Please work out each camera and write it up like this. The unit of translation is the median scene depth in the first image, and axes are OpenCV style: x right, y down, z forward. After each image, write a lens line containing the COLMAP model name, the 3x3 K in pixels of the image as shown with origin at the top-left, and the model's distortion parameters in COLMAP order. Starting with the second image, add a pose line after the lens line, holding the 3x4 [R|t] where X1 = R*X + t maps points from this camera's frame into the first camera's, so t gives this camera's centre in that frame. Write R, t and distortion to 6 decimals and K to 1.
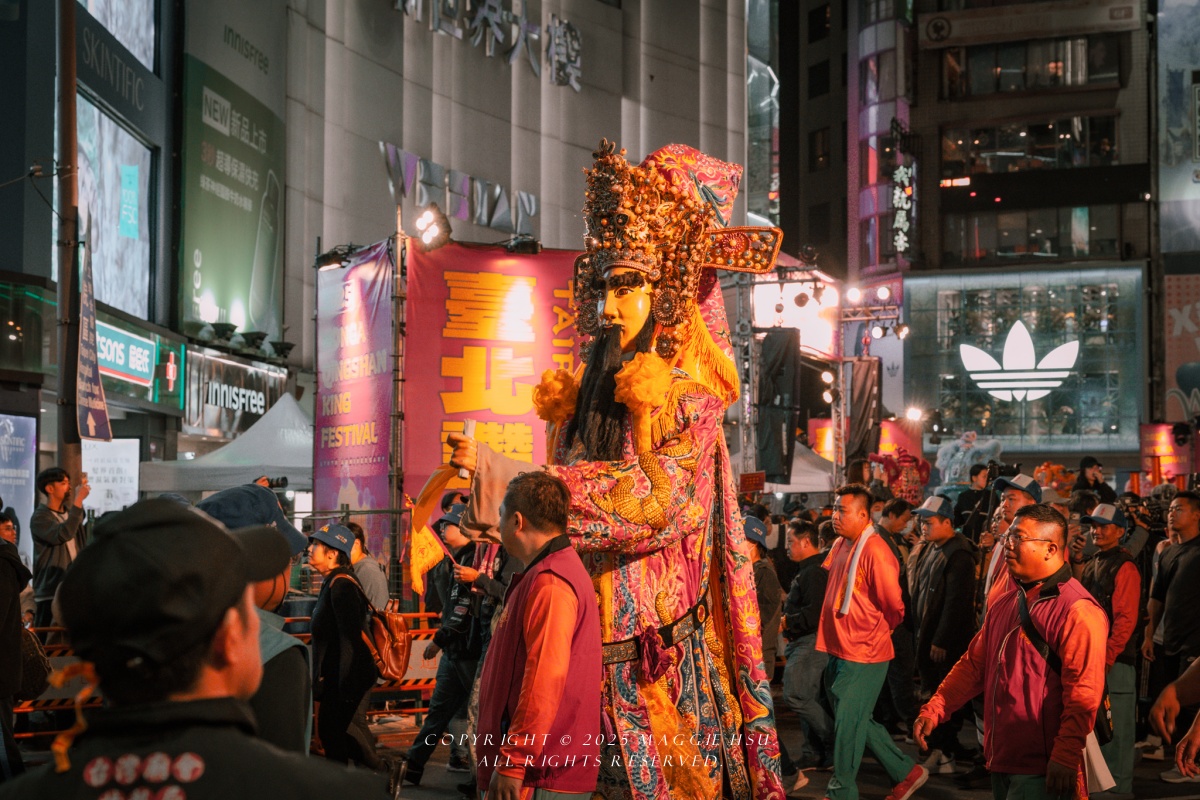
lens RADIAL K [[1886.2, 0, 600.0], [0, 1886.2, 400.0], [0, 0, 1]] dist [0.026590, -0.043646]
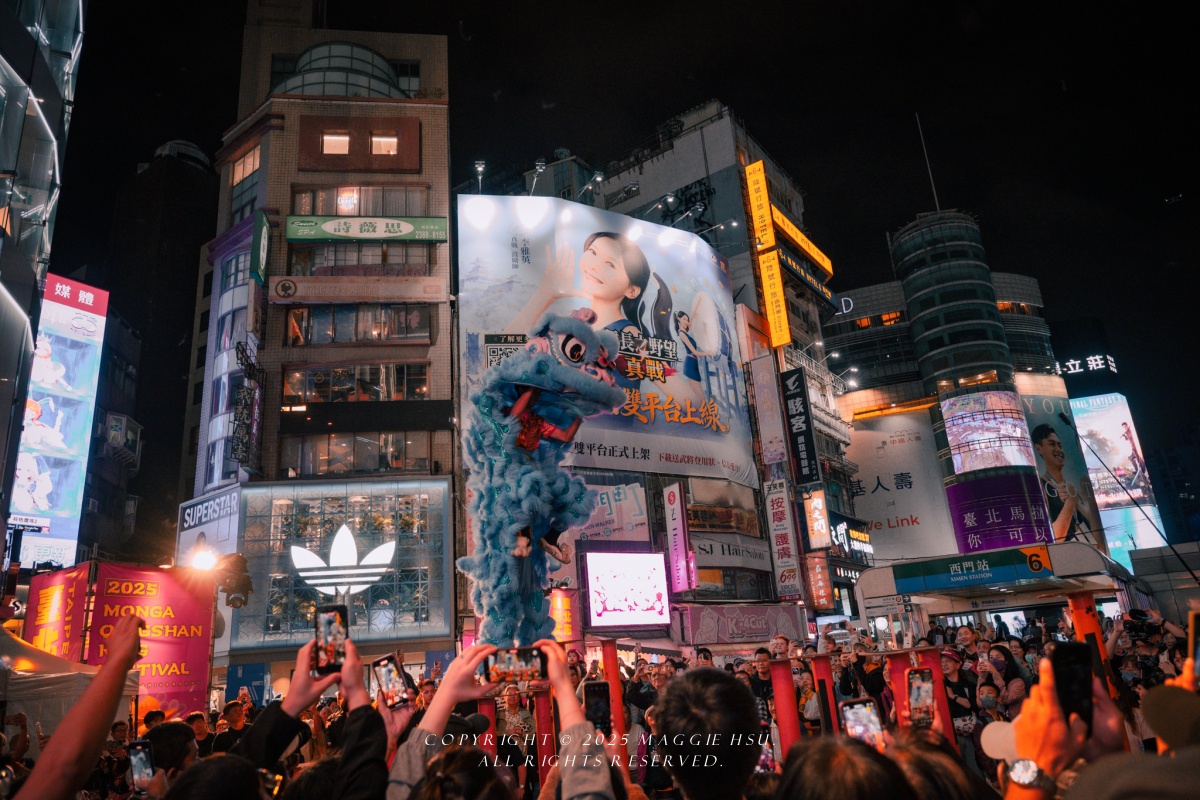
lens RADIAL K [[817.9, 0, 582.8], [0, 817.9, 406.5], [0, 0, 1]] dist [0.006901, 0.002510]
pose [[0.871258, 0.095296, 0.481486, 0.099829], [0.040989, 0.963418, -0.264851, 0.027266], [-0.489111, 0.250489, 0.835479, 0.487531]]
